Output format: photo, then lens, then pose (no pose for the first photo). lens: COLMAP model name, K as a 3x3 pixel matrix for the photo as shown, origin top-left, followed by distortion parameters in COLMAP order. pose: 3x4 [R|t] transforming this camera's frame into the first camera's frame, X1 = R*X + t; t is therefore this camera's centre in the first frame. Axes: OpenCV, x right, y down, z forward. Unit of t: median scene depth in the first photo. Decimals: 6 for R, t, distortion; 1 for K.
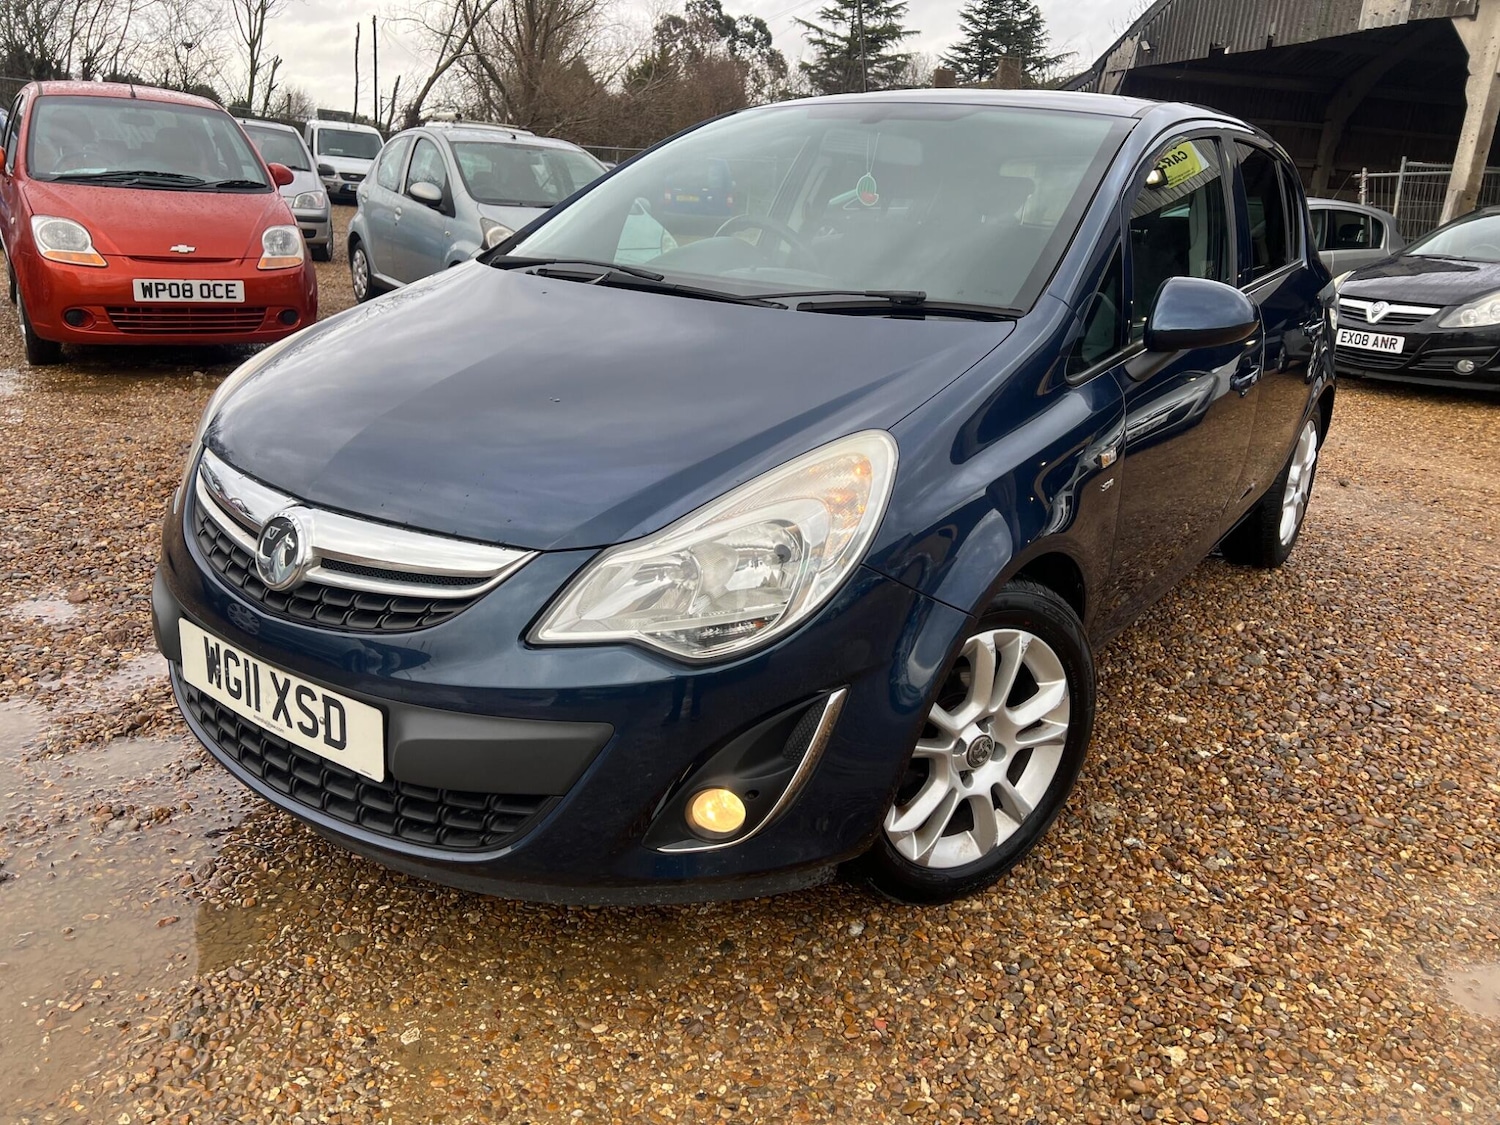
lens RADIAL K [[1124.1, 0, 737.1], [0, 1124.1, 547.5], [0, 0, 1]] dist [0.061529, -0.069462]
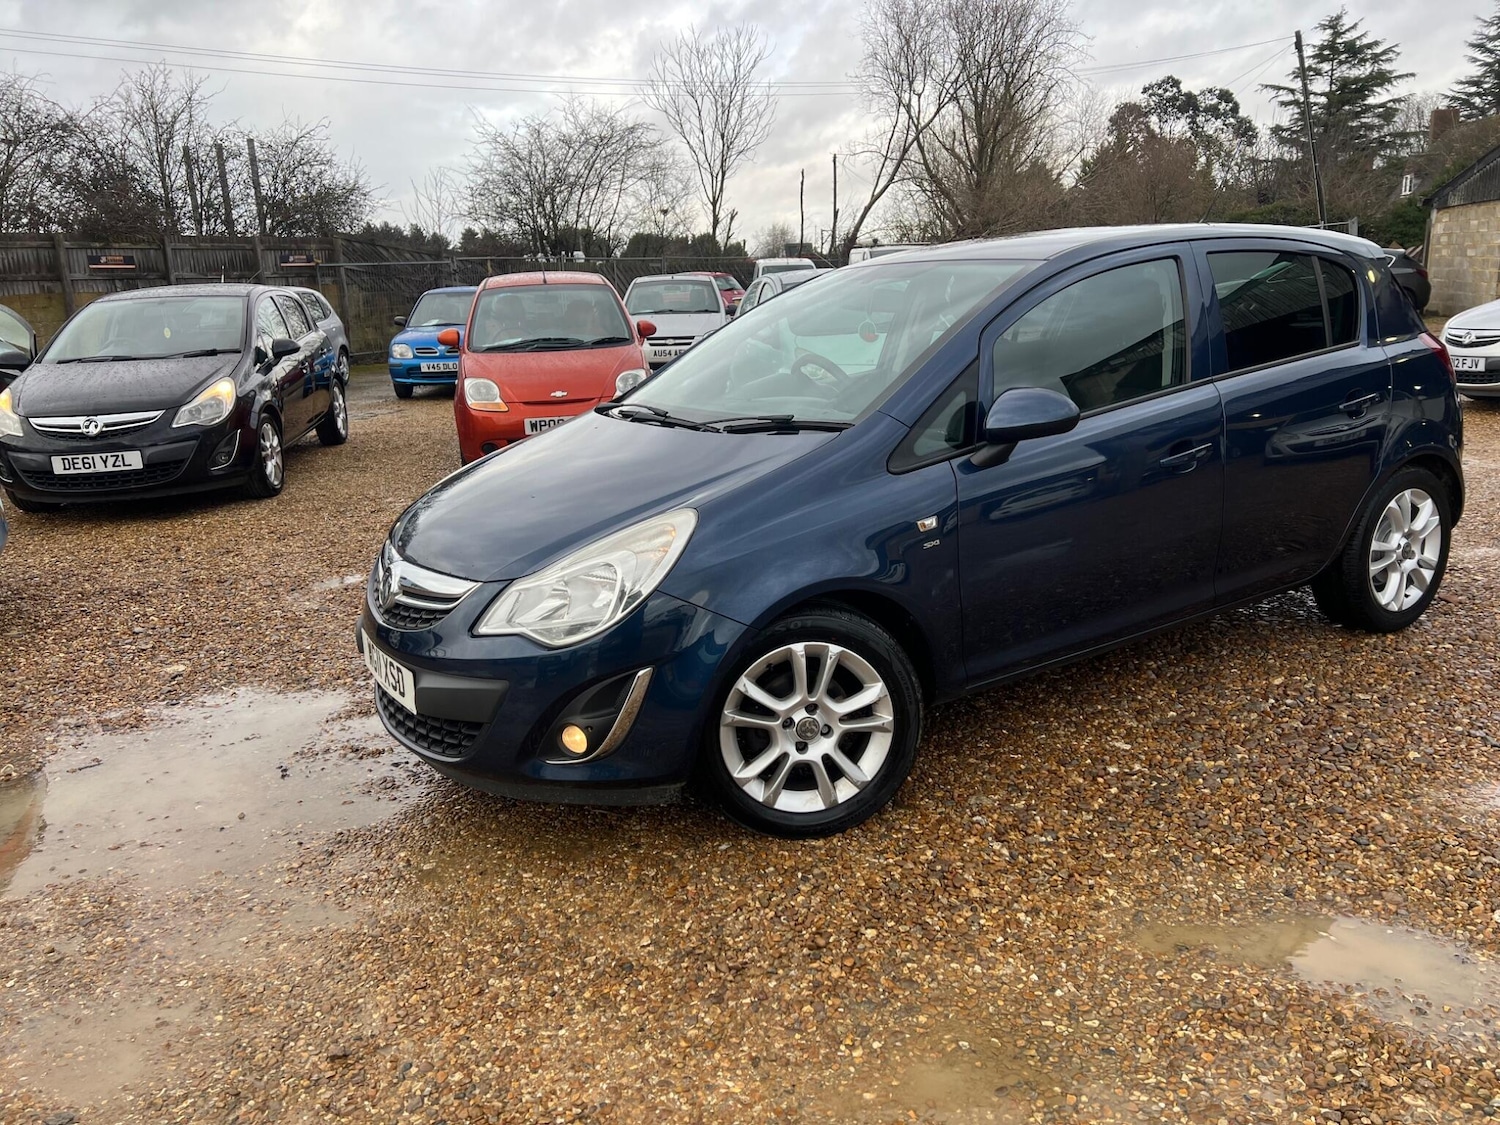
lens RADIAL K [[1124.1, 0, 735.8], [0, 1124.1, 551.8], [0, 0, 1]] dist [0.061529, -0.069462]
pose [[0.917161, -0.016148, -0.398189, 0.573890], [-0.015690, 0.996941, -0.076568, 0.054666], [0.398207, 0.076473, 0.914102, -0.292237]]
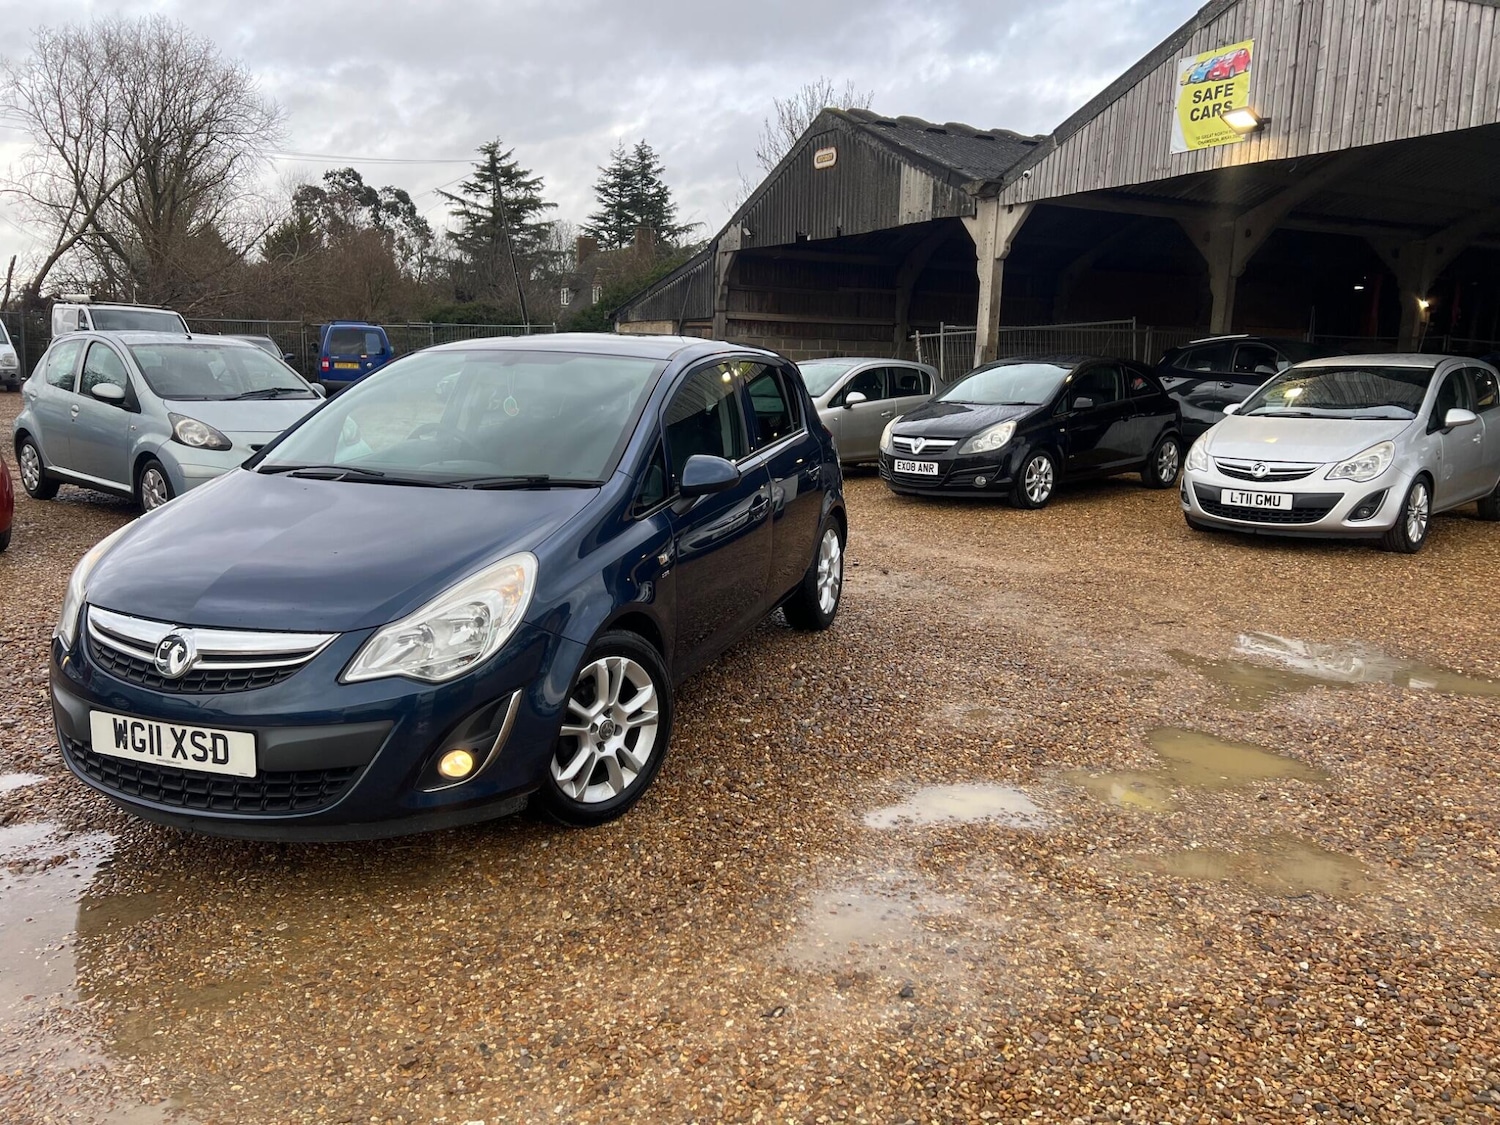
lens RADIAL K [[1124.1, 0, 751.9], [0, 1124.1, 553.3], [0, 0, 1]] dist [0.061529, -0.069462]
pose [[0.953801, -0.090459, 0.286498, -0.036497], [0.124405, 0.986917, -0.102558, 0.095969], [-0.273472, 0.133462, 0.952576, -0.618484]]
